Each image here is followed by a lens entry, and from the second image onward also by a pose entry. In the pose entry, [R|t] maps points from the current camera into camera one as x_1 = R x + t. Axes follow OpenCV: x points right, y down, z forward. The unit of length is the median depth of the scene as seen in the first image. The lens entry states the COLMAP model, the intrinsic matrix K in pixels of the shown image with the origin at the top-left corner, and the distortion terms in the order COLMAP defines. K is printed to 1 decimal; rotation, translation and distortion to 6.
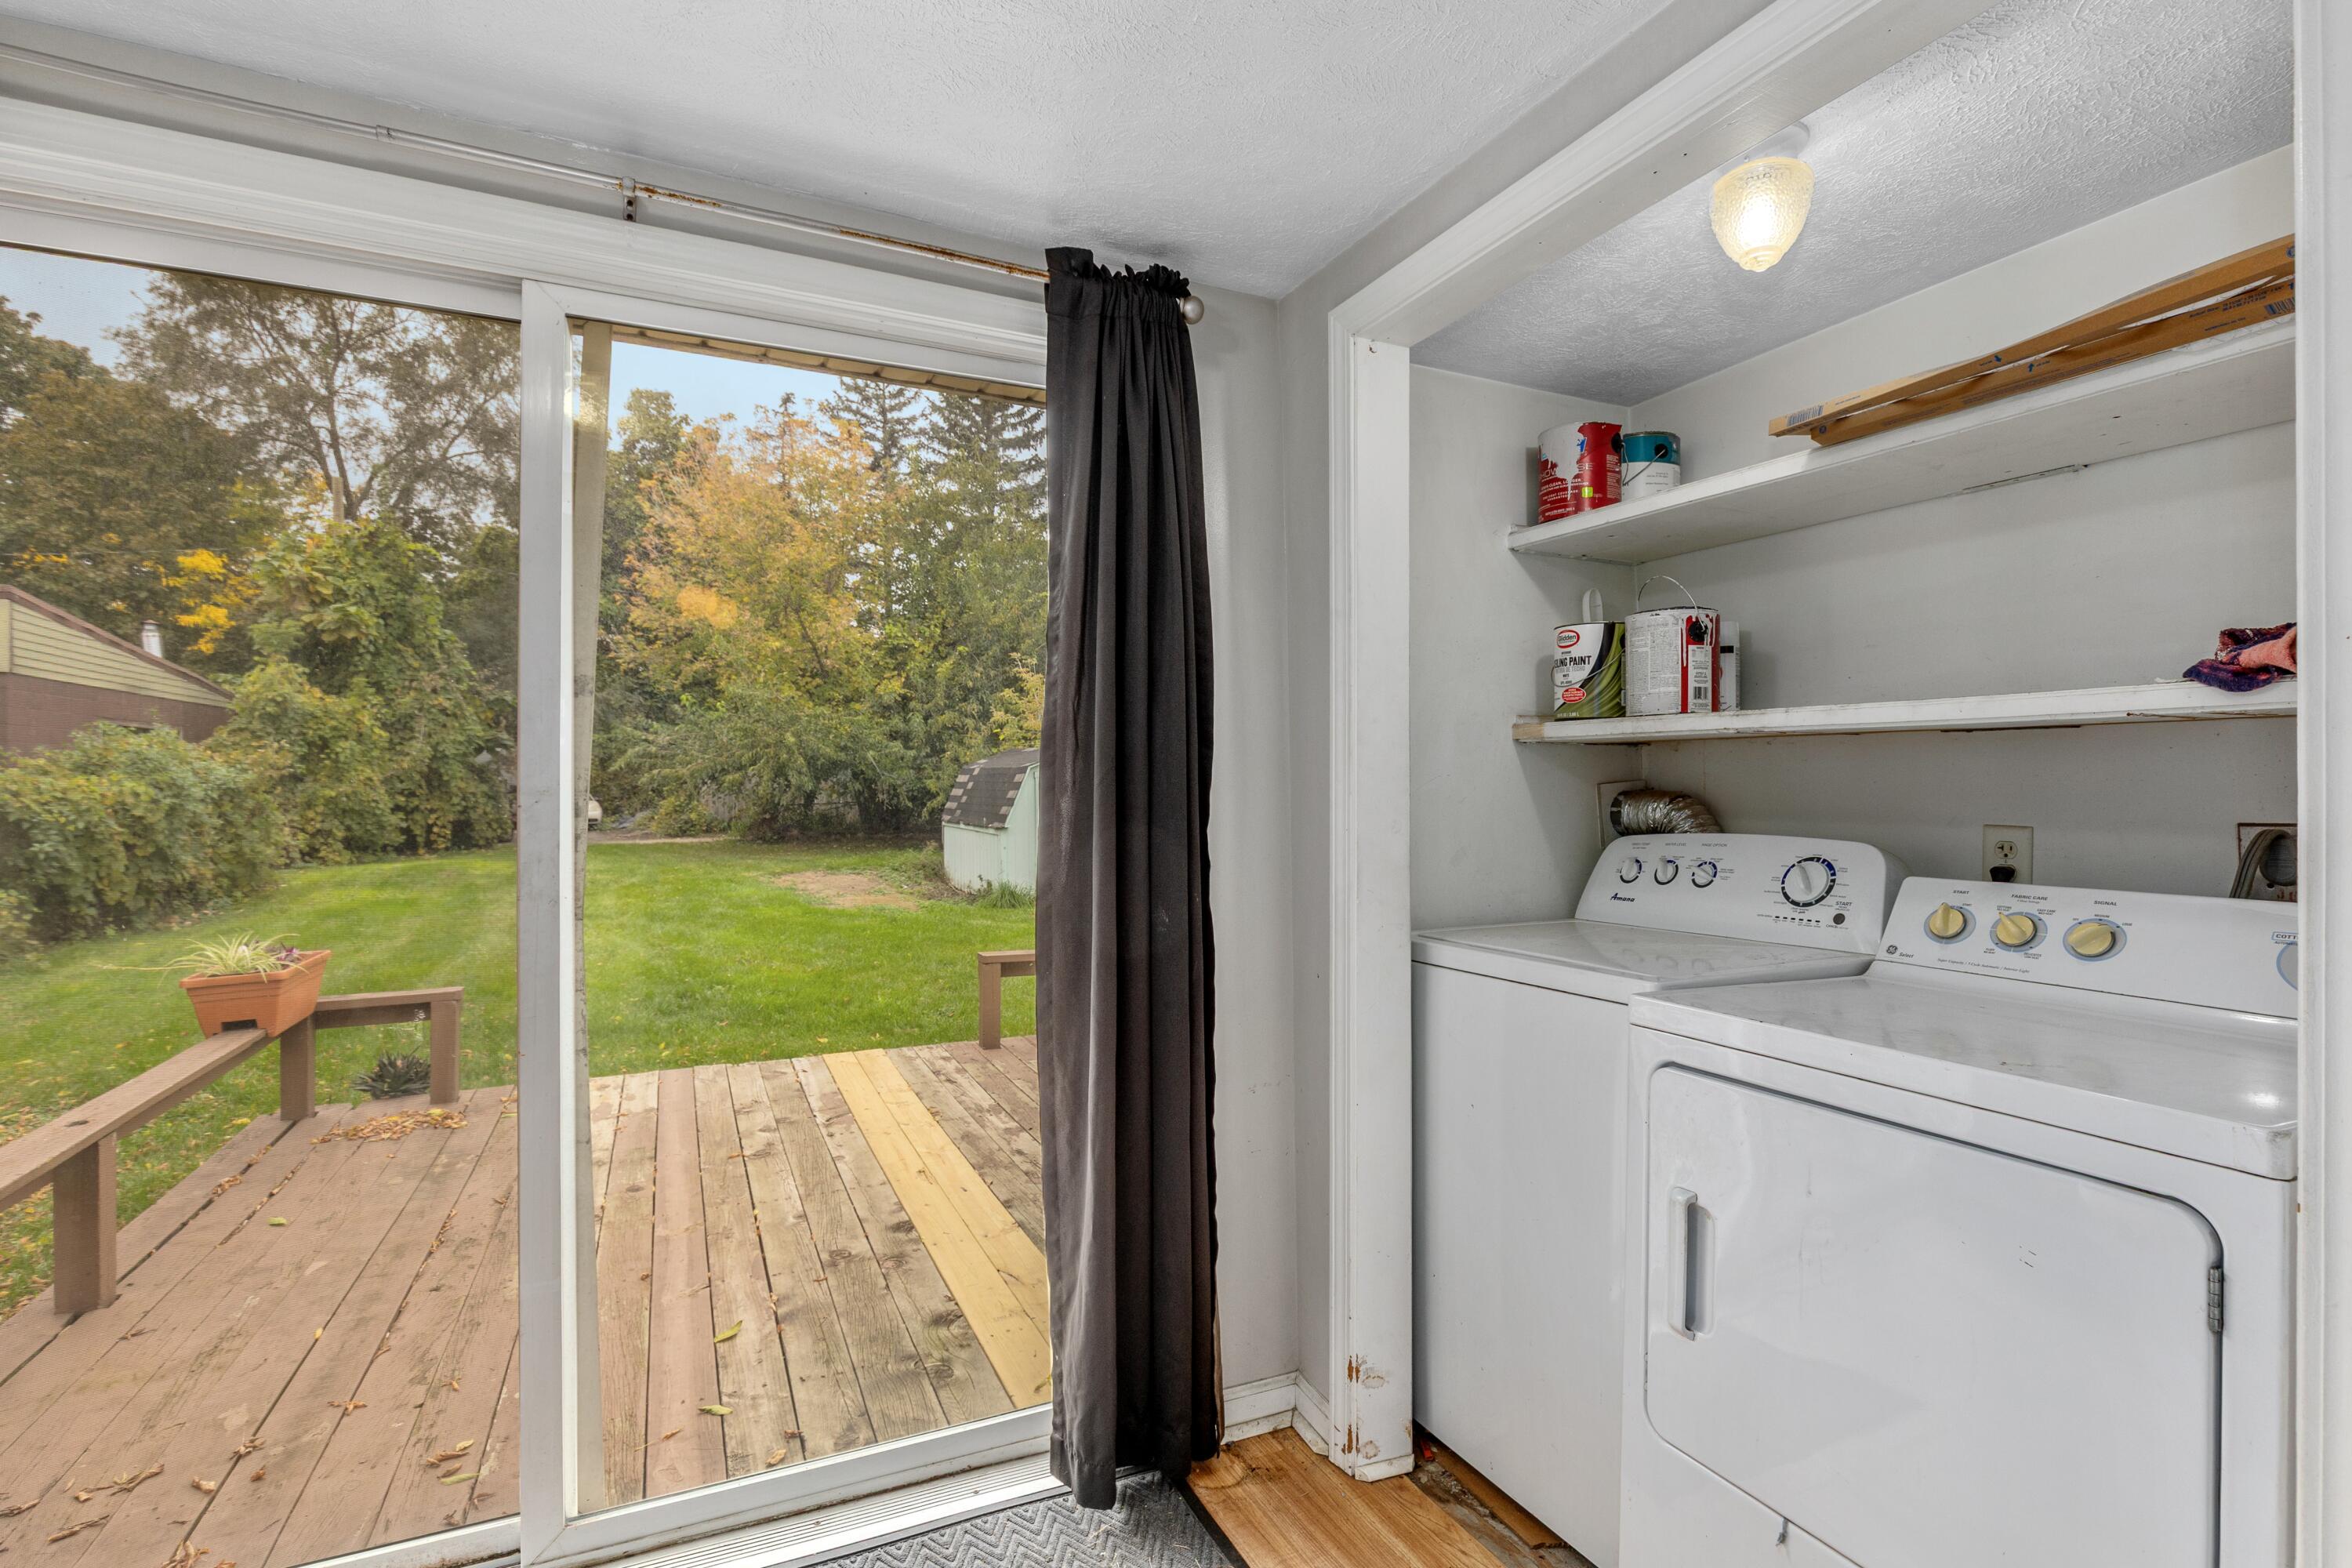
lens RADIAL K [[1105.4, 0, 1192.6], [0, 1105.4, 786.0], [0, 0, 1]] dist [-0.013659, 0.001732]
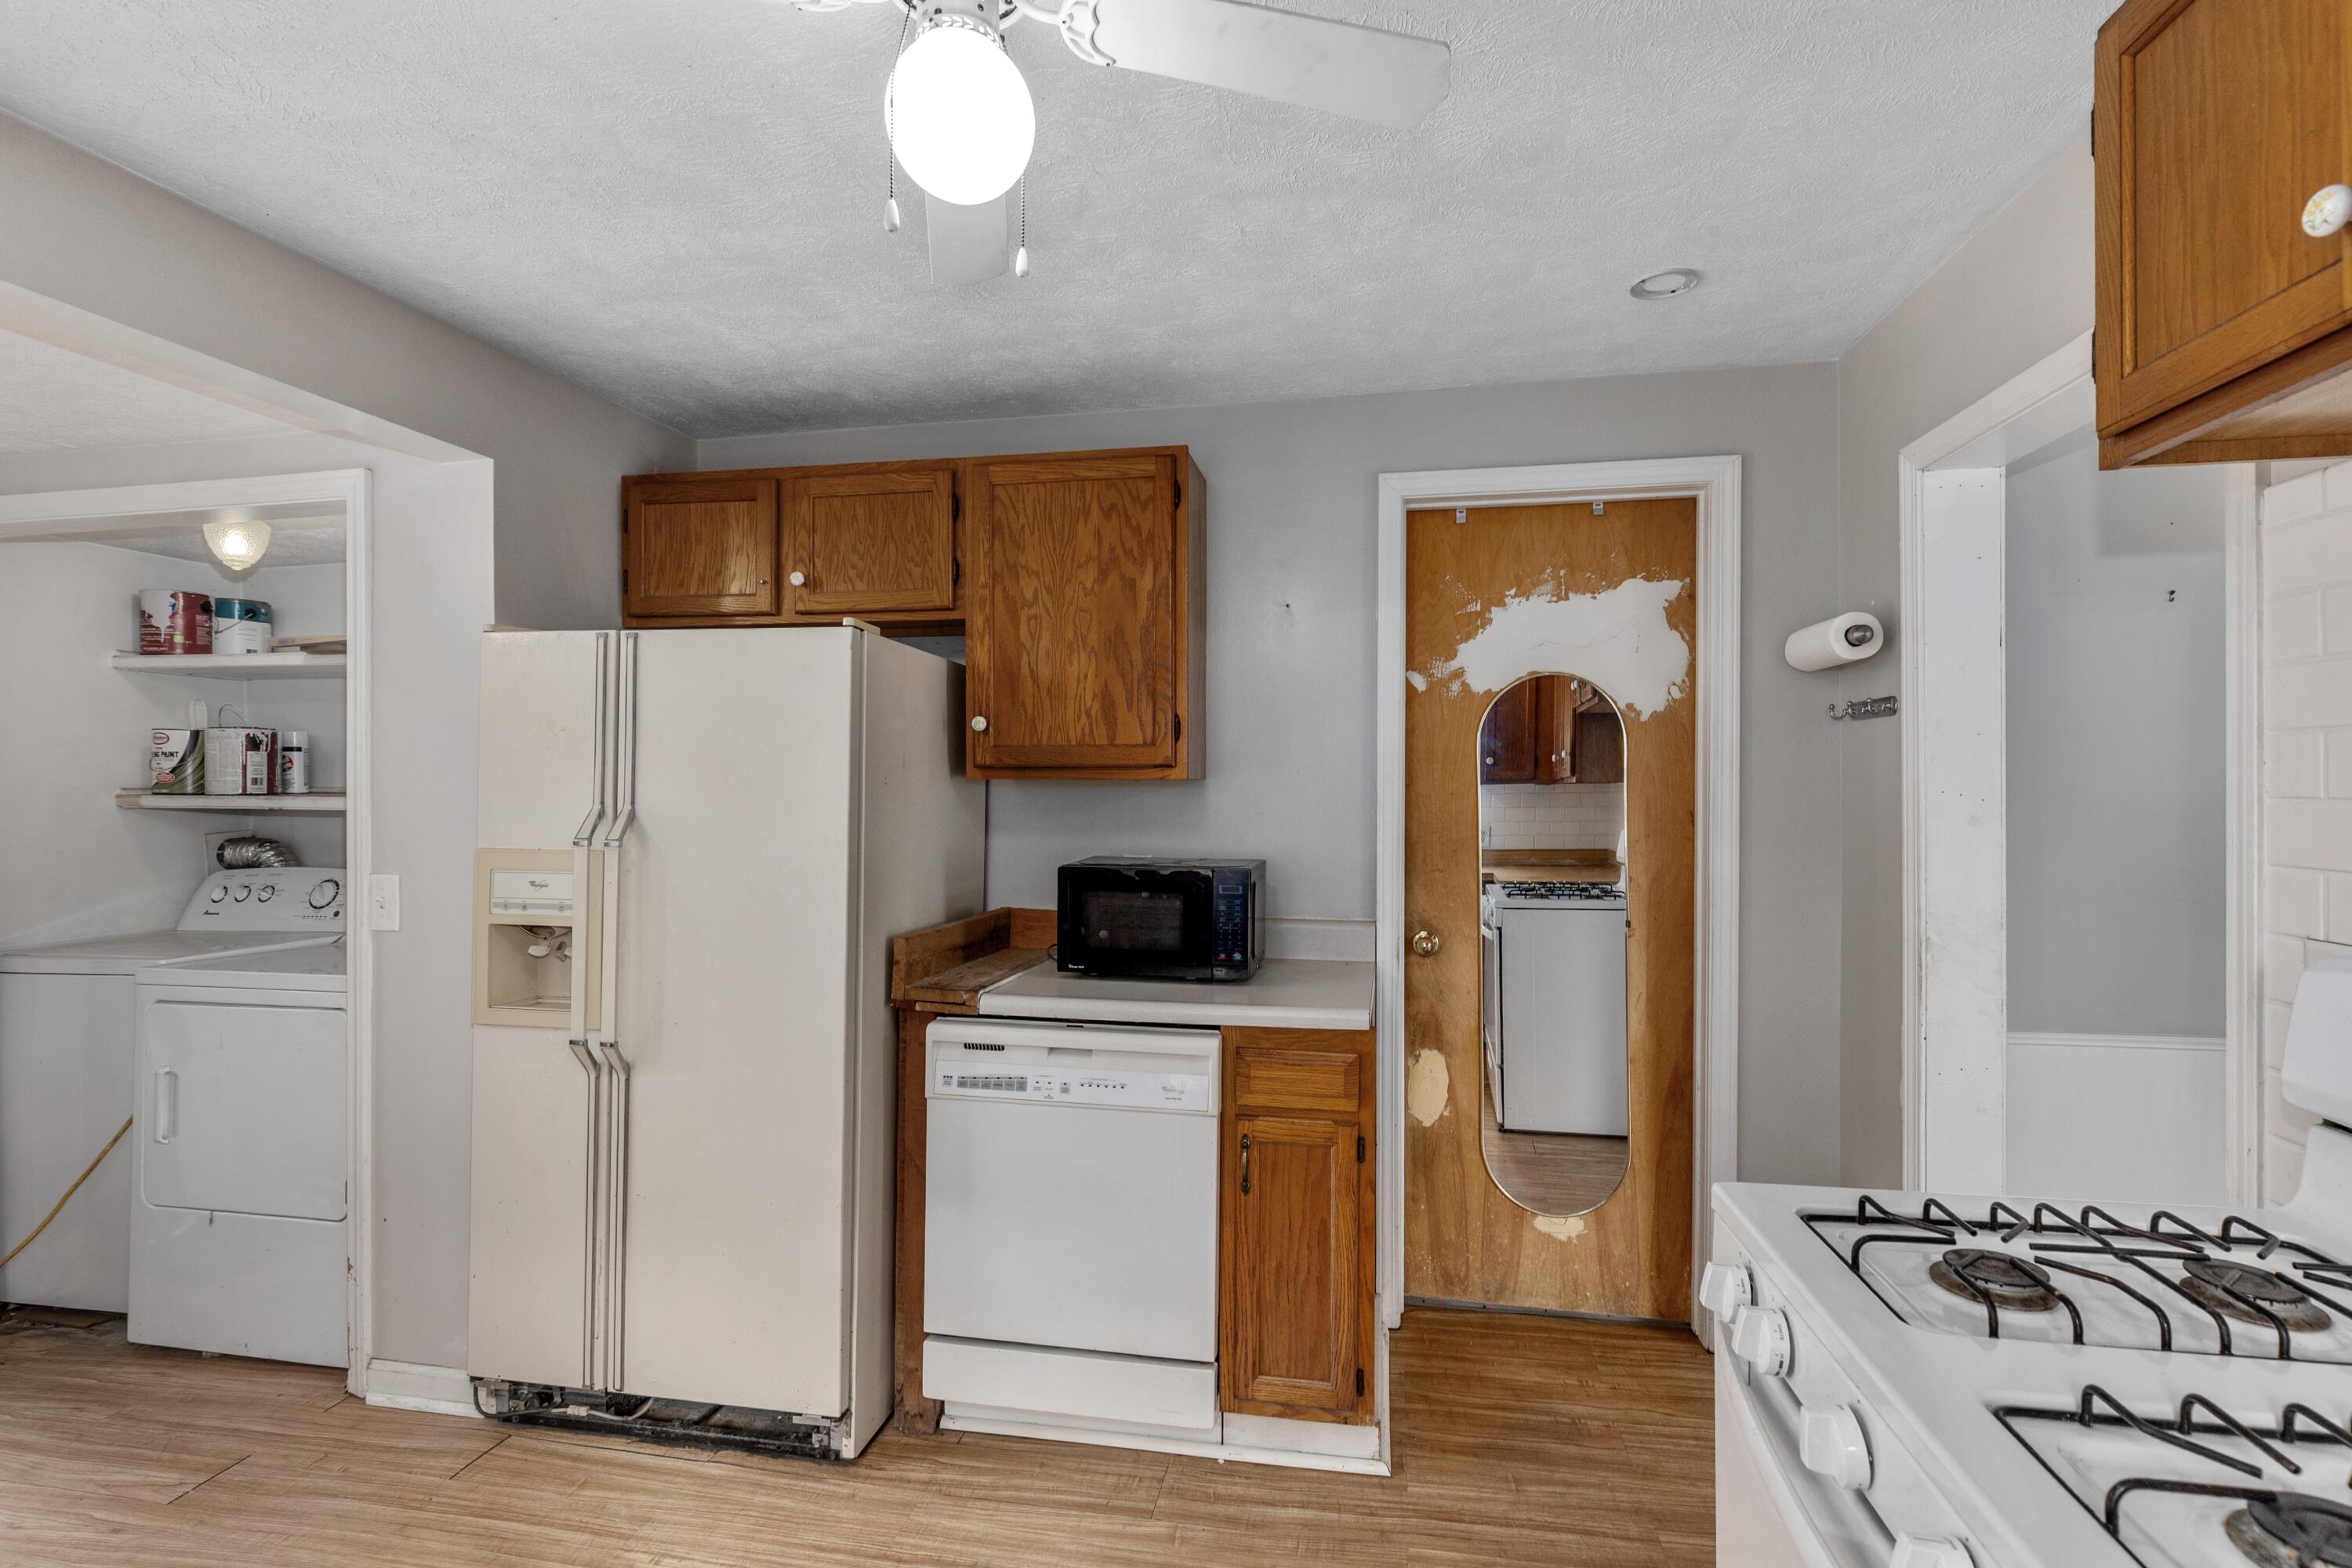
lens RADIAL K [[1073.5, 0, 1175.2], [0, 1073.5, 789.5], [0, 0, 1]] dist [-0.001451, 0.000652]
pose [[0.600861, -0.000990, 0.799353, 0.001564], [-0.000515, 0.999999, 0.001625, -0.008335], [-0.799353, -0.001388, 0.600860, -0.110993]]
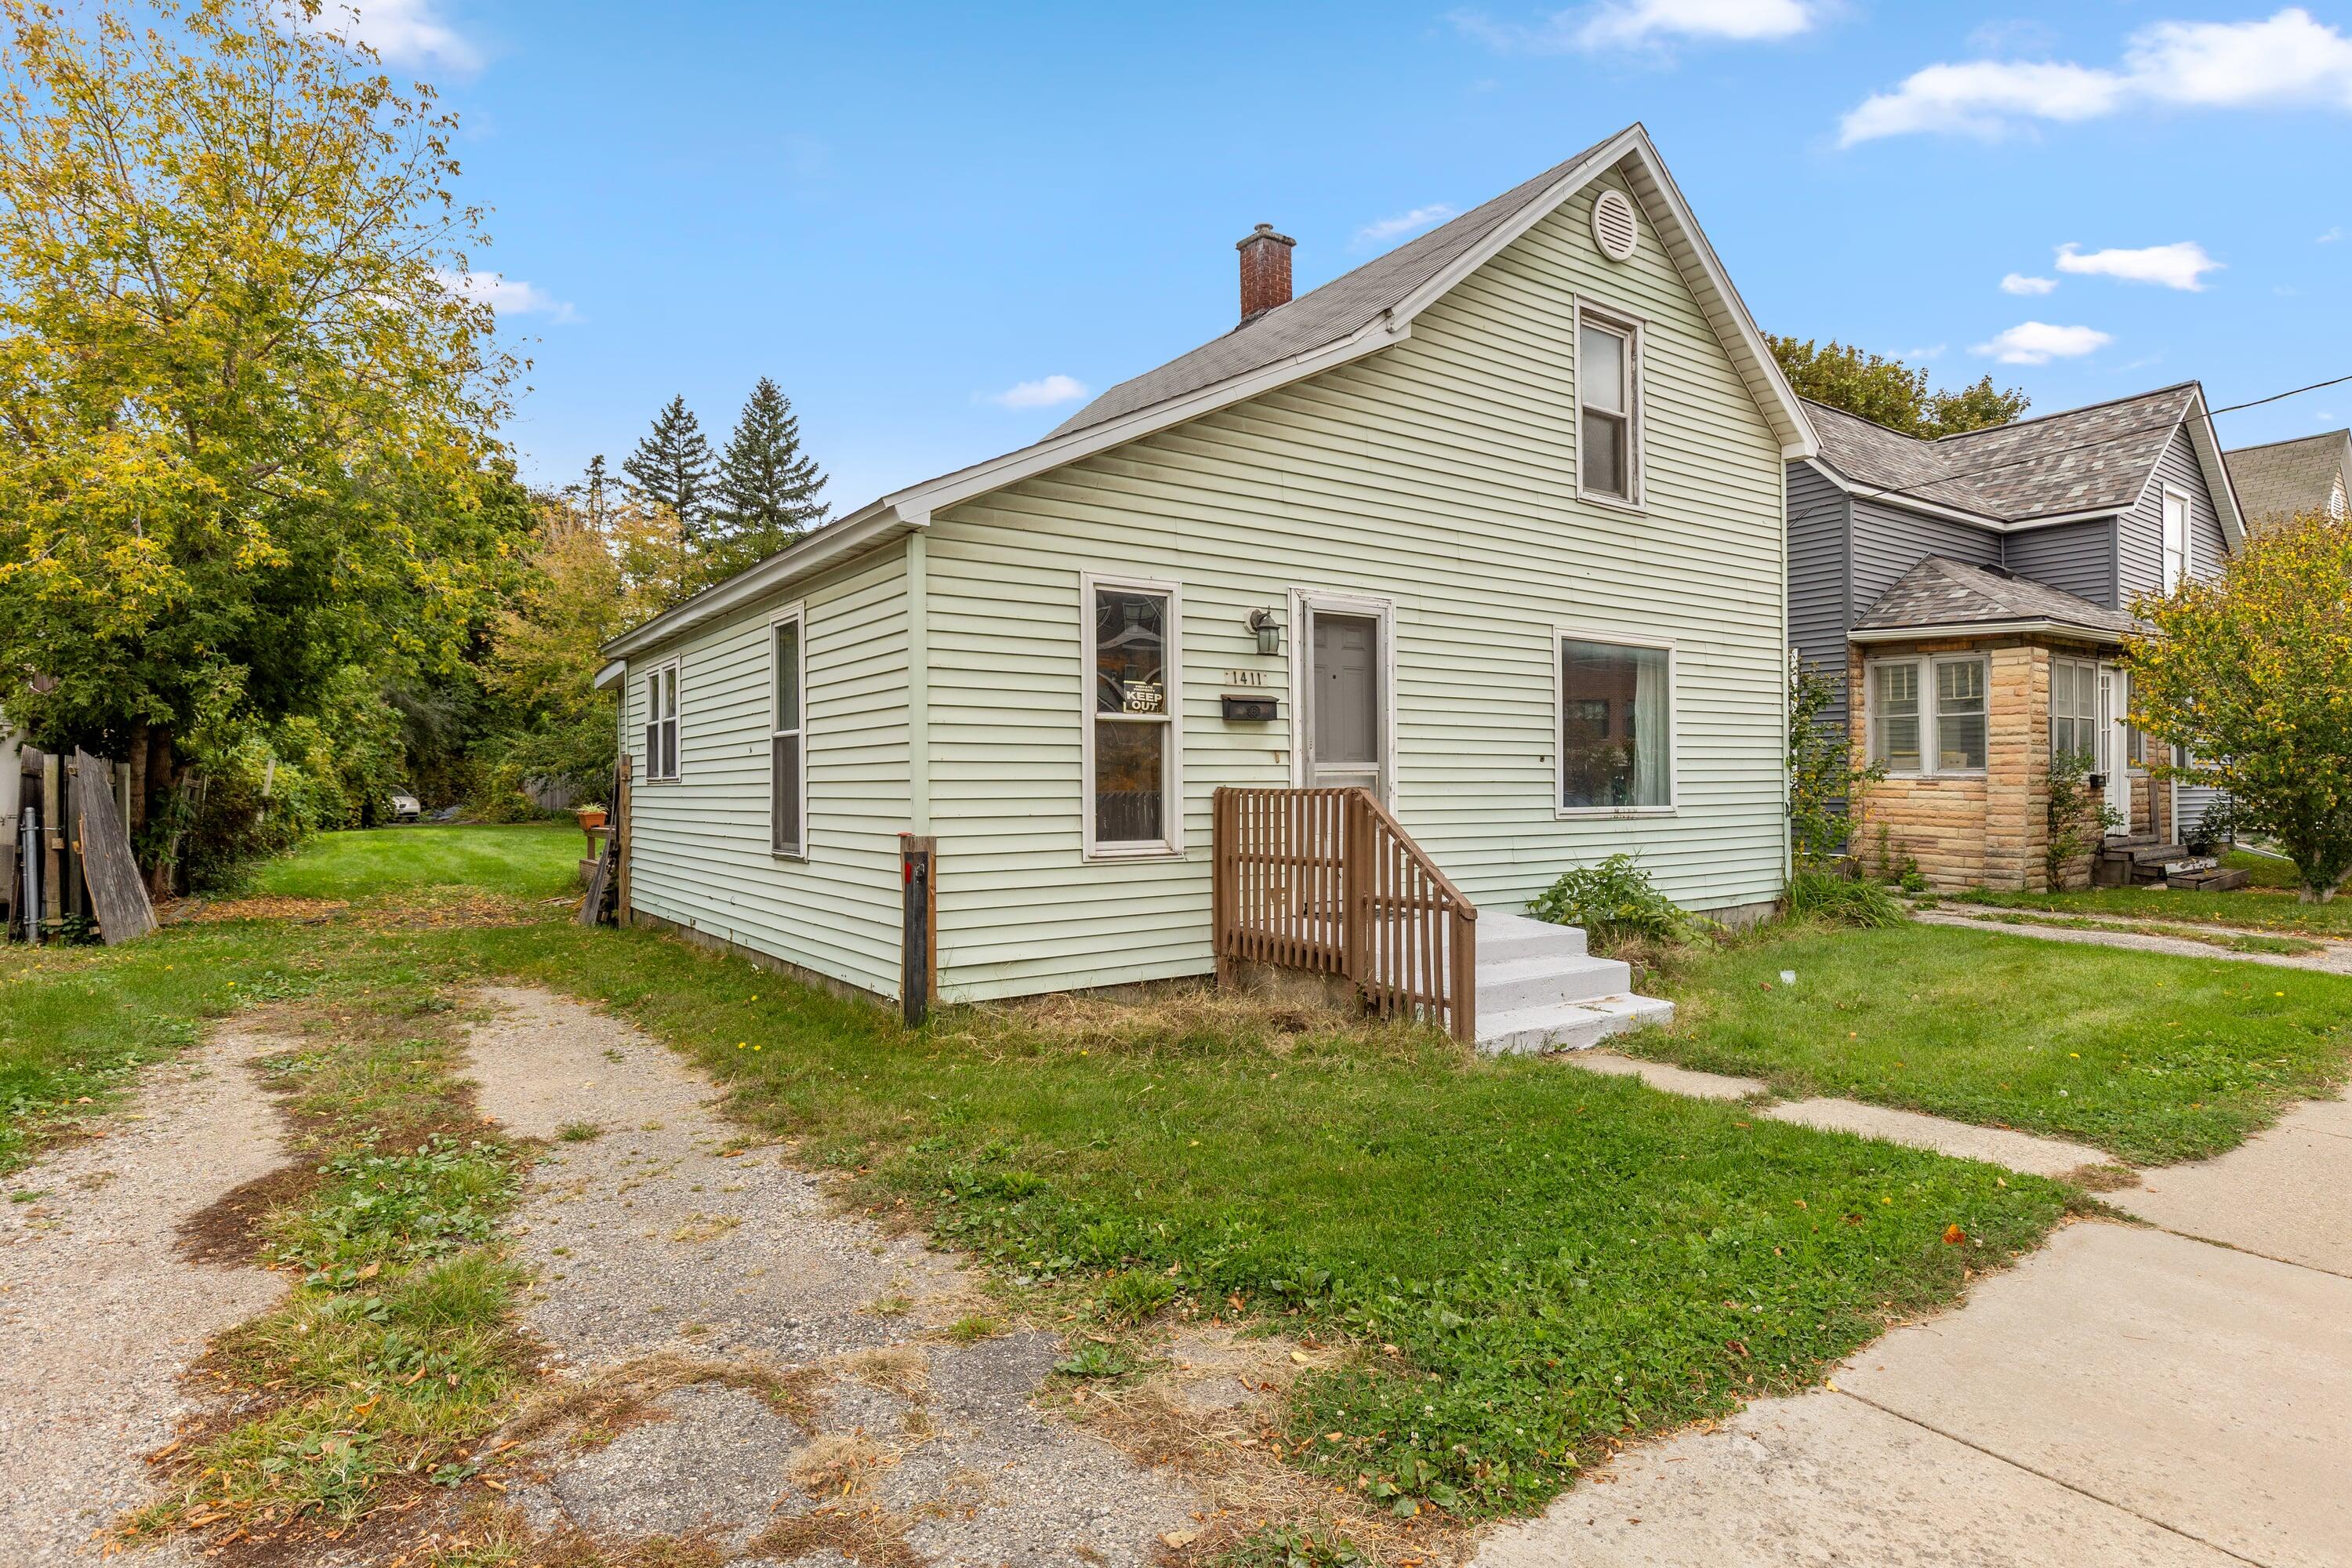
lens RADIAL K [[1230.9, 0, 1190.8], [0, 1230.9, 789.7], [0, 0, 1]] dist [-0.013567, -0.000362]
pose [[0.988102, -0.006368, 0.153668, 0.115572], [0.006404, 0.999979, 0.000261, 0.021824], [-0.153667, 0.000726, 0.988122, -0.756366]]
